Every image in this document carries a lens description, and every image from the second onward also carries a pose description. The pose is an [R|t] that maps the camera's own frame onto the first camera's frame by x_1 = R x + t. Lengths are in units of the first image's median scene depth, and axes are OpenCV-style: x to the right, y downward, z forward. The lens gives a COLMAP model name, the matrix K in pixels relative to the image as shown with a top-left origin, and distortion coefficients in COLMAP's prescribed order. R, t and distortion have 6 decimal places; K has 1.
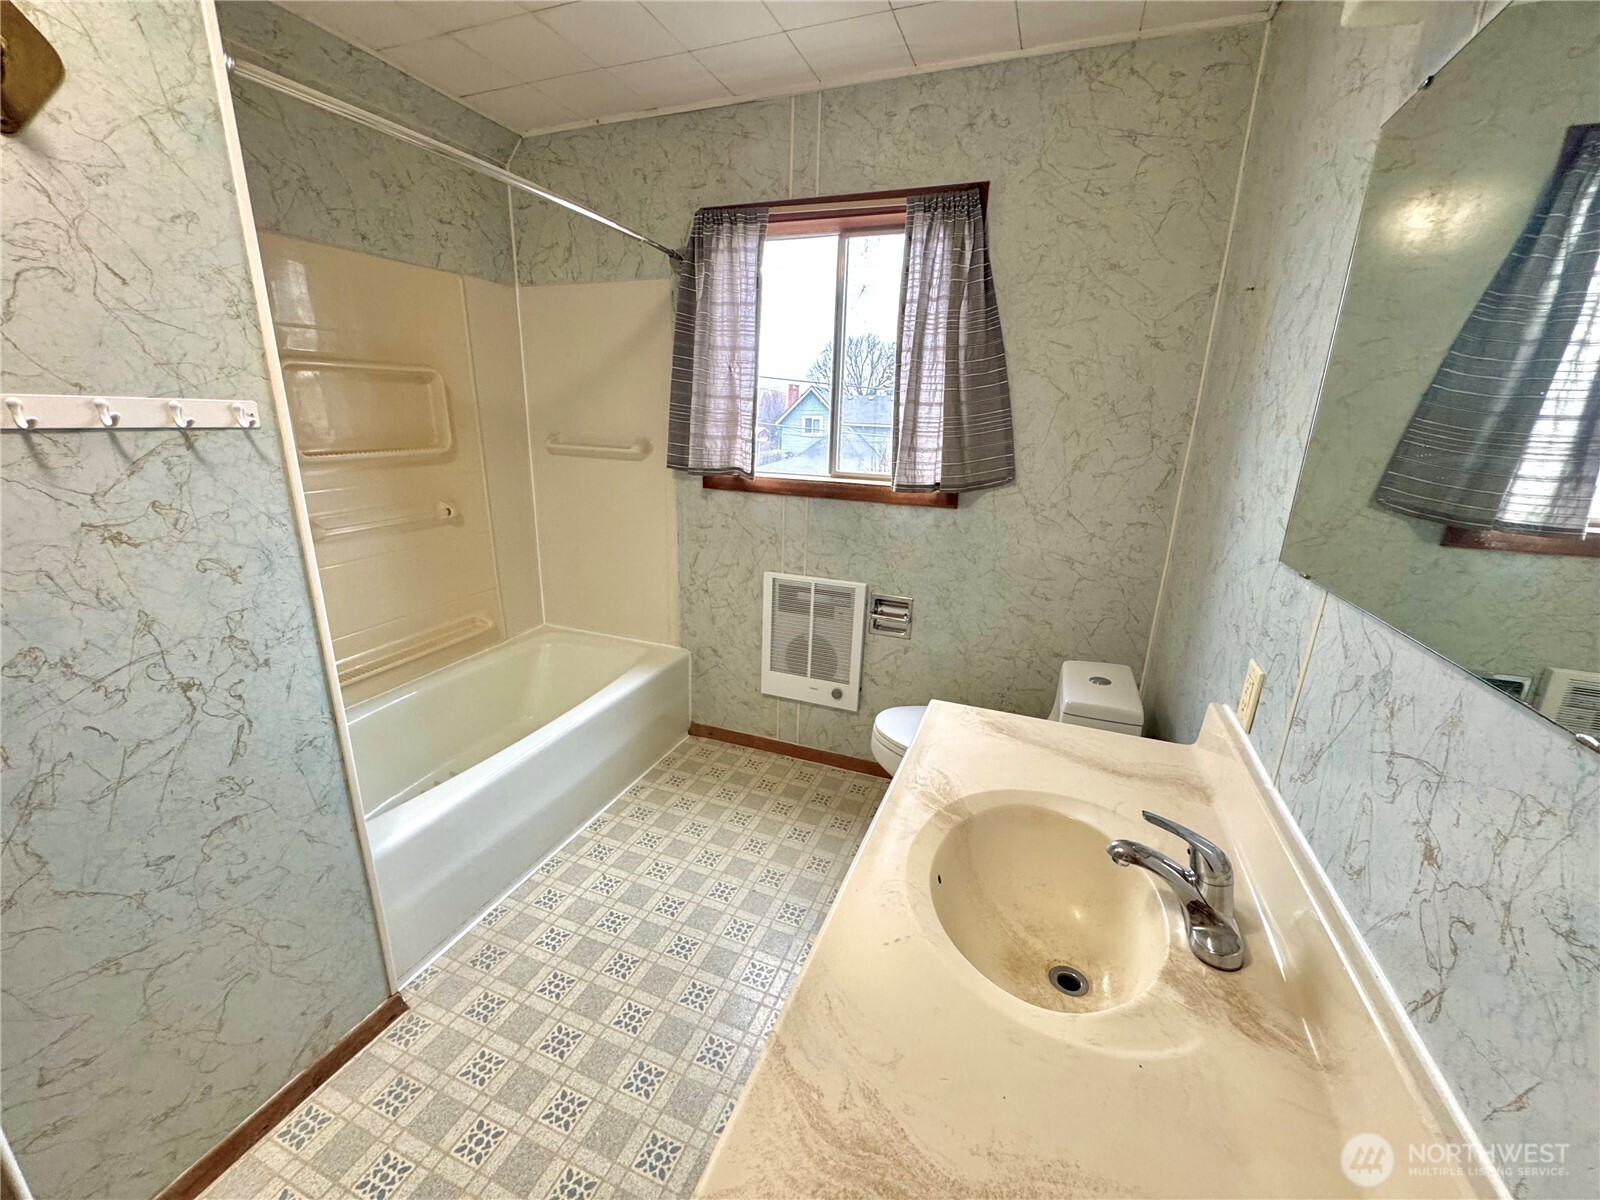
lens RADIAL K [[637.8, 0, 801.9], [0, 637.8, 599.1], [0, 0, 1]] dist [-0.000843, -0.000066]
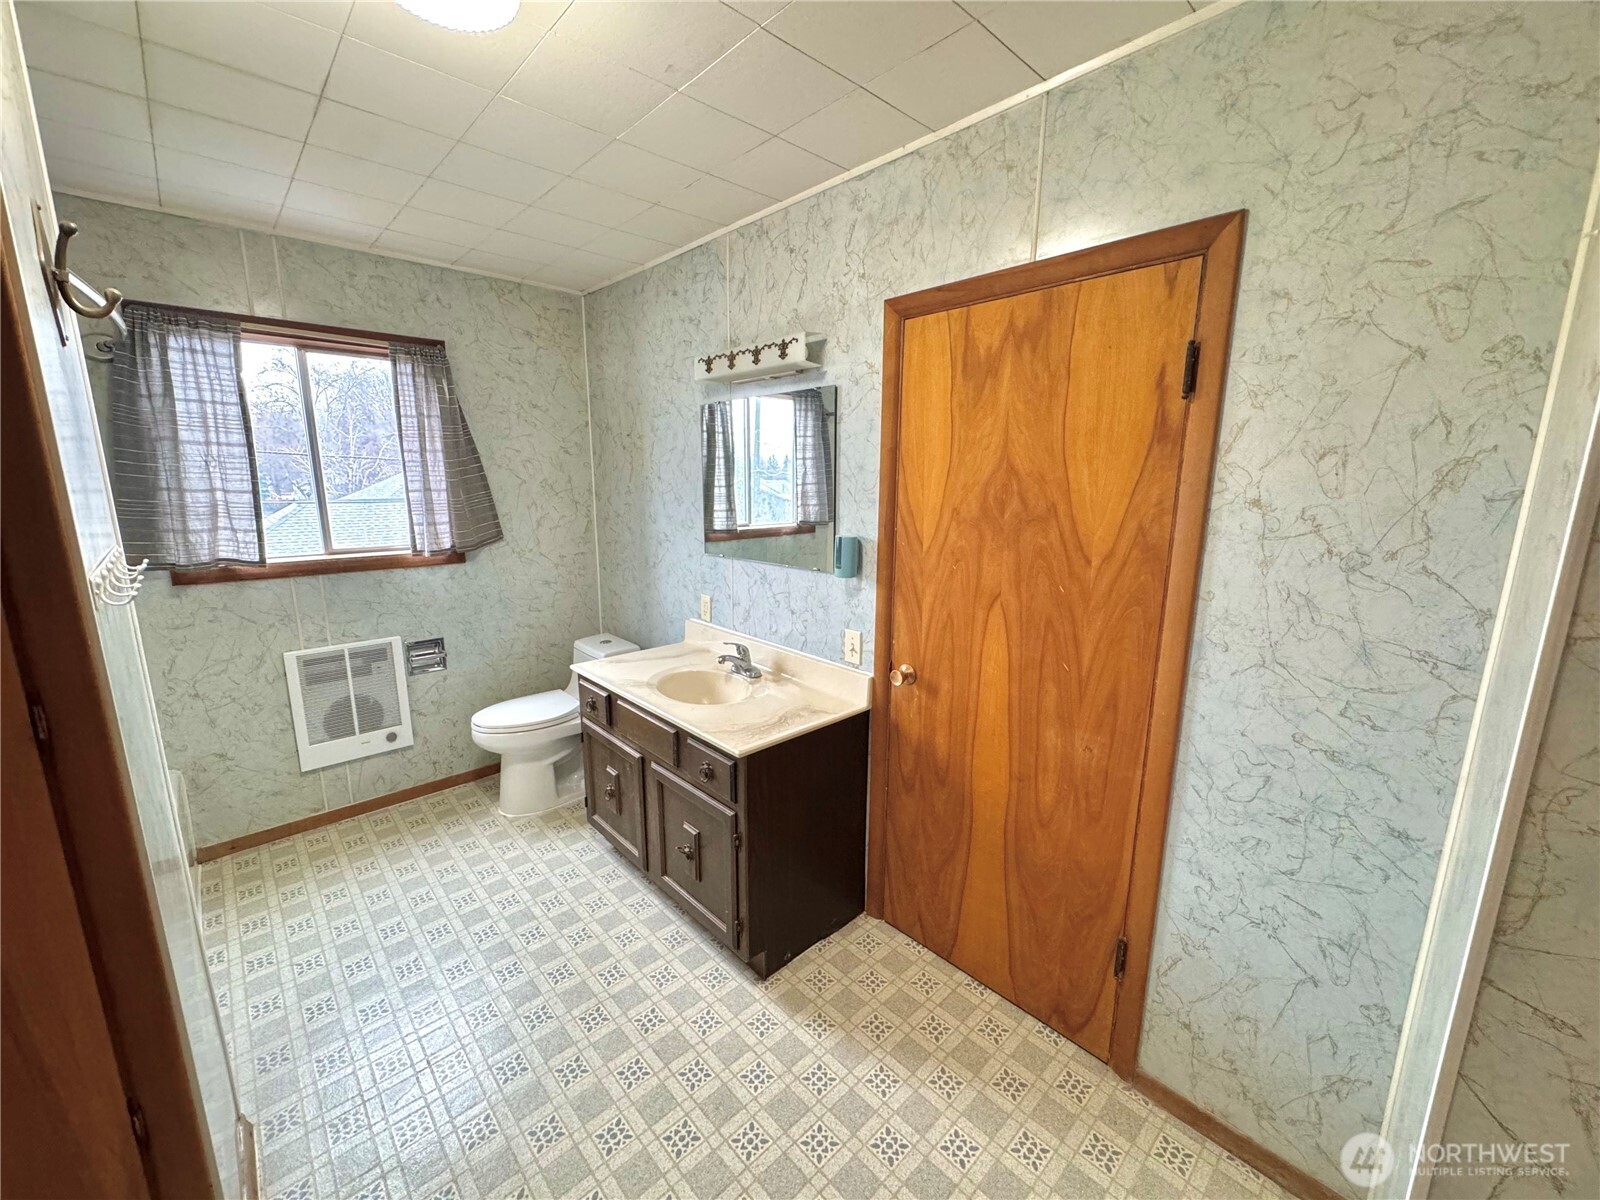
lens RADIAL K [[637.8, 0, 801.9], [0, 637.8, 599.1], [0, 0, 1]] dist [-0.000843, -0.000066]
pose [[0.425949, -0.202265, 0.881848, -0.636589], [0.256107, 0.961780, 0.096894, -0.013211], [-0.867742, 0.184576, 0.461471, -0.231811]]
